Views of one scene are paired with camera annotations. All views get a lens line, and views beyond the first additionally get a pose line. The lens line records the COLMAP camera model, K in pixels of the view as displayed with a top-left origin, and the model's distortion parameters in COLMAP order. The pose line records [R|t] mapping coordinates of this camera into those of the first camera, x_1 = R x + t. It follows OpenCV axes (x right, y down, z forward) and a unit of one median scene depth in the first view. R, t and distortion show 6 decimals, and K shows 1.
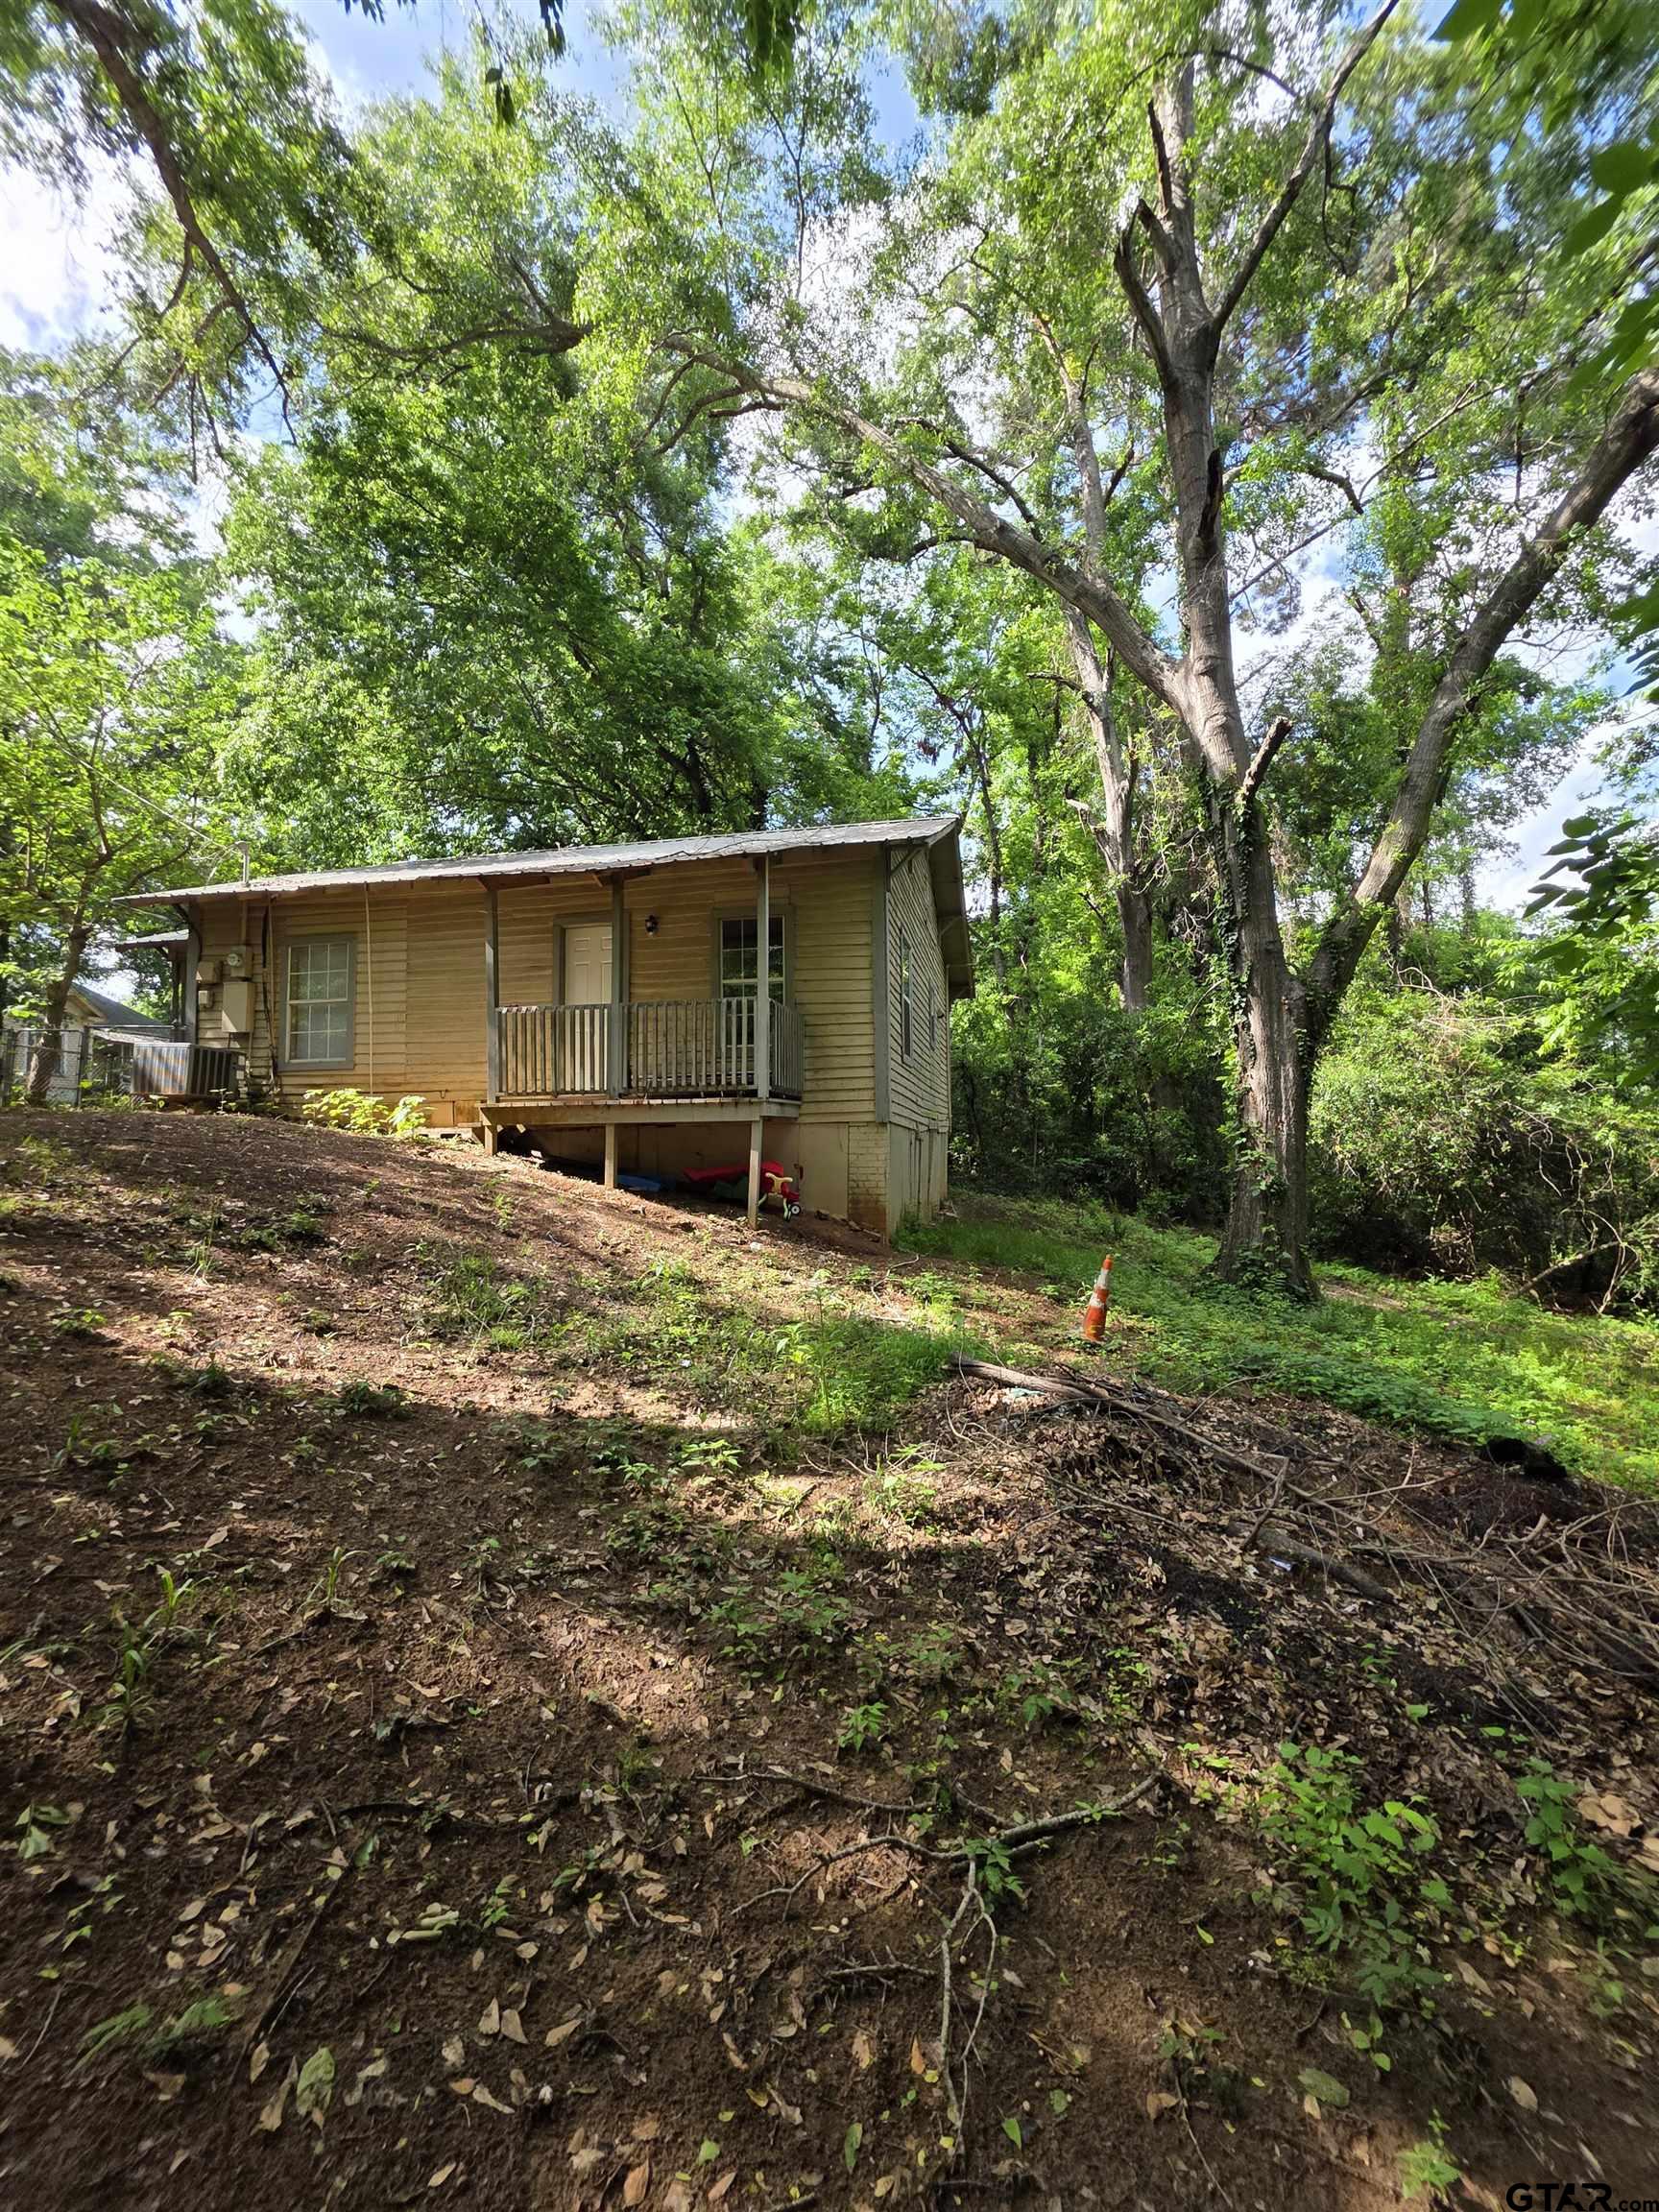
lens RADIAL K [[890.5, 0, 828.5], [0, 890.5, 1108.0], [0, 0, 1]] dist [0.002144, 0.000743]
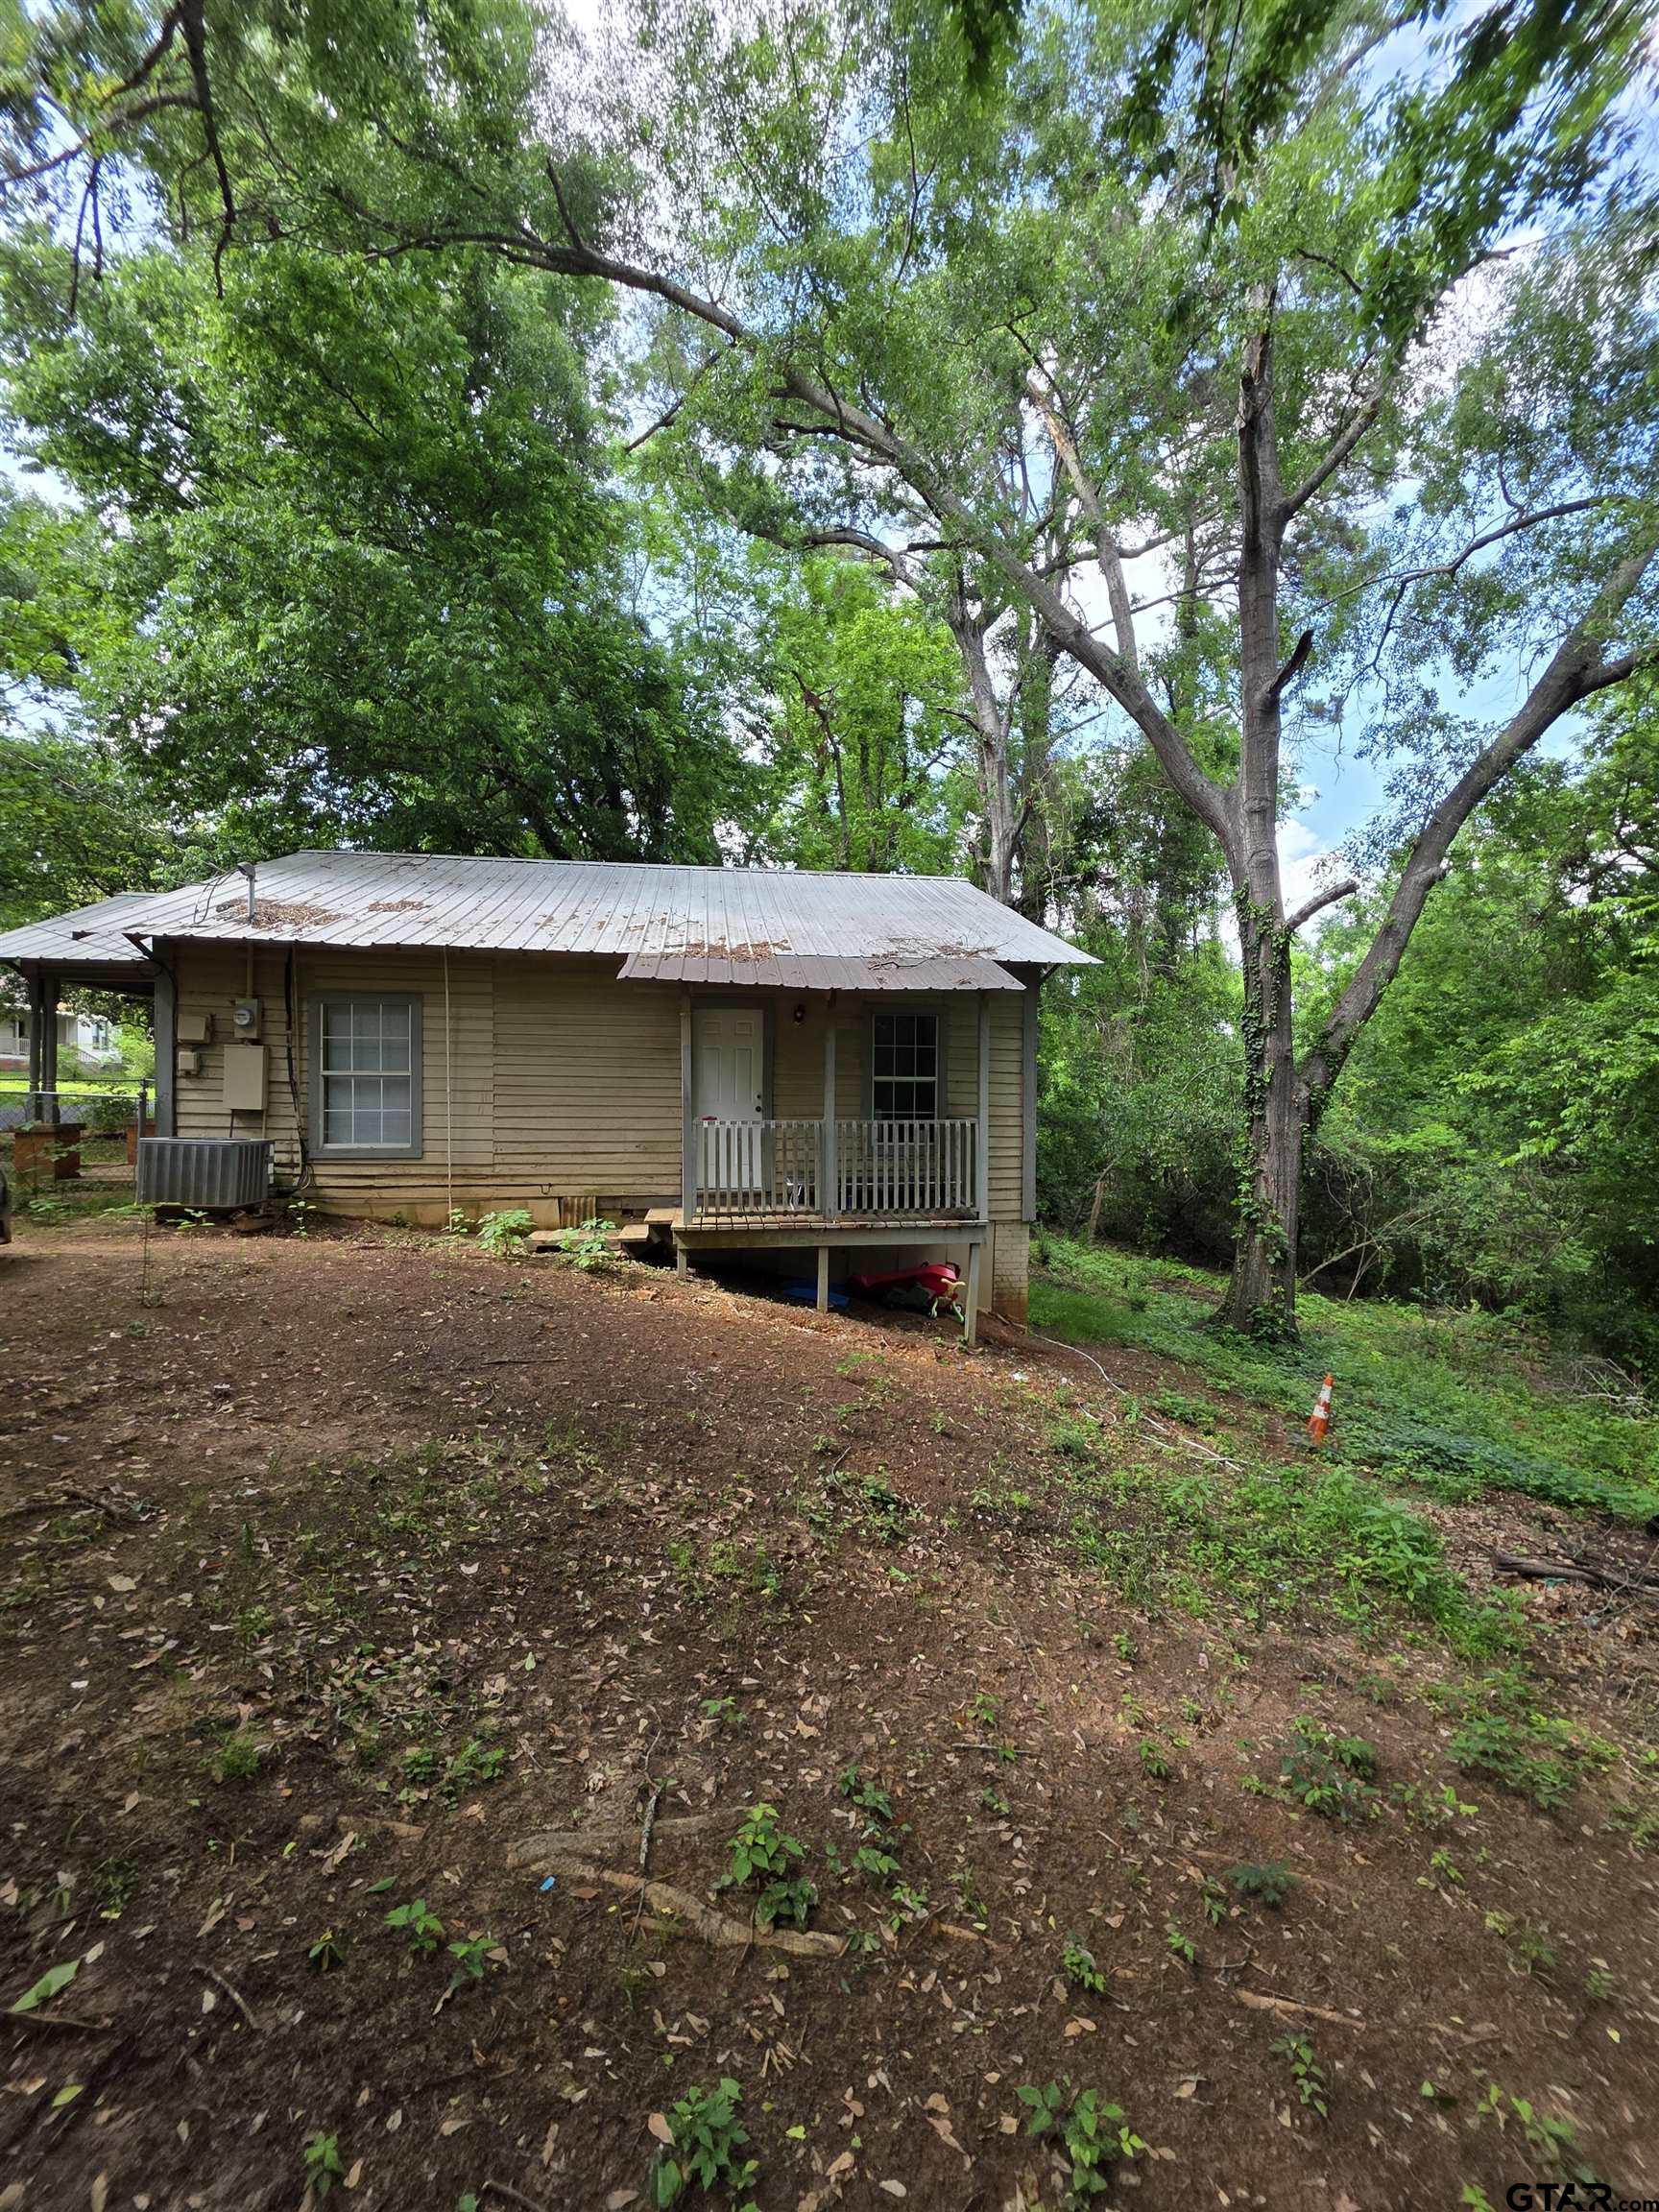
lens RADIAL K [[890.5, 0, 829.1], [0, 890.5, 1106.2], [0, 0, 1]] dist [0.002144, 0.000743]
pose [[0.944676, 0.012314, 0.327774, -0.492581], [-0.026394, 0.998908, 0.038542, -0.149744], [-0.326941, -0.045061, 0.943970, 0.088117]]
